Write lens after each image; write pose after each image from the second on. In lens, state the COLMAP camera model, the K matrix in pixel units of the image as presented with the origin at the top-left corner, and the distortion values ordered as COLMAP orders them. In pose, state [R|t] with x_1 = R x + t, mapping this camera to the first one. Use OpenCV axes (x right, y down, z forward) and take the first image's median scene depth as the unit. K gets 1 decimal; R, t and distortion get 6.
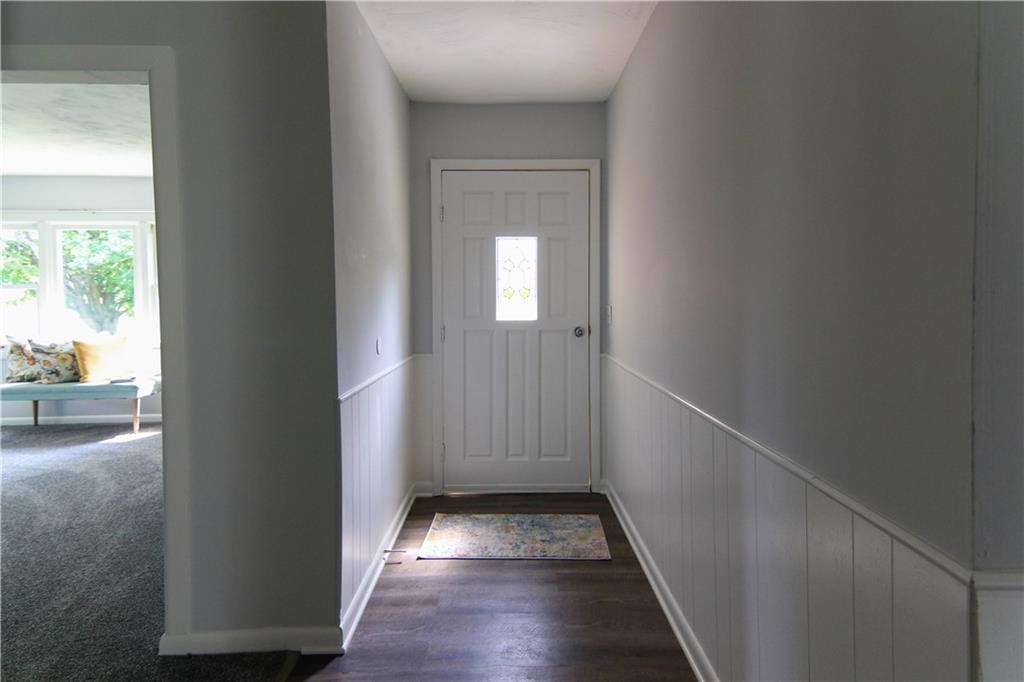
lens RADIAL K [[527.4, 0, 510.7], [0, 527.4, 313.8], [0, 0, 1]] dist [0.022978, -0.000180]
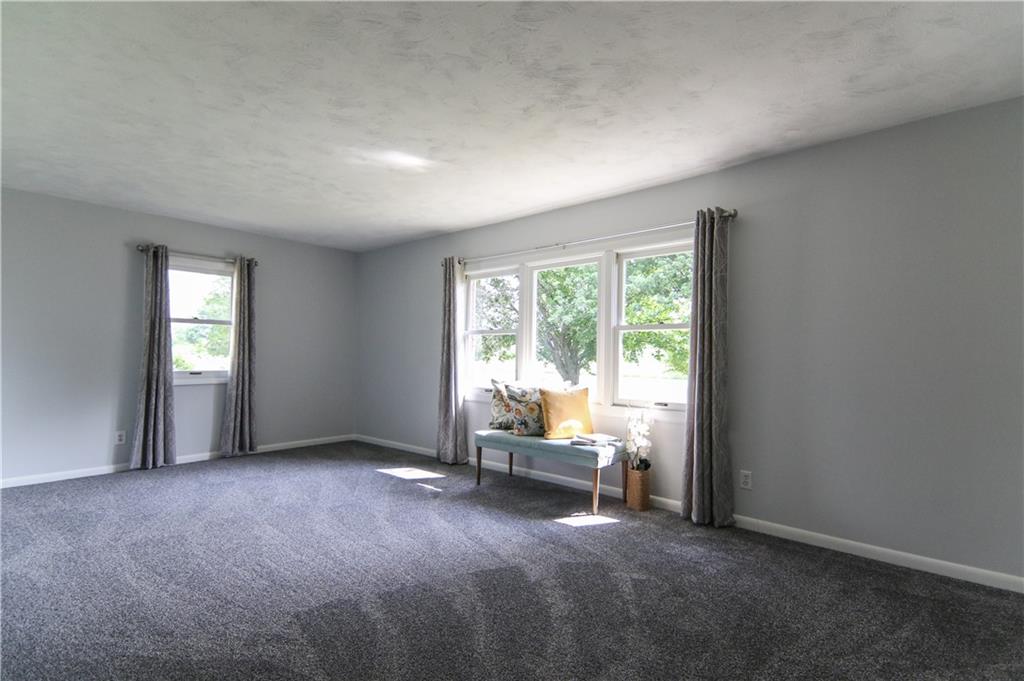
lens RADIAL K [[515.7, 0, 536.2], [0, 515.7, 342.8], [0, 0, 1]] dist [0.093732, -0.043921]
pose [[0.752833, -0.000887, -0.658211, -0.260481], [-0.036146, 0.998434, -0.042688, 0.010554], [0.657219, 0.055929, 0.751622, 0.349441]]
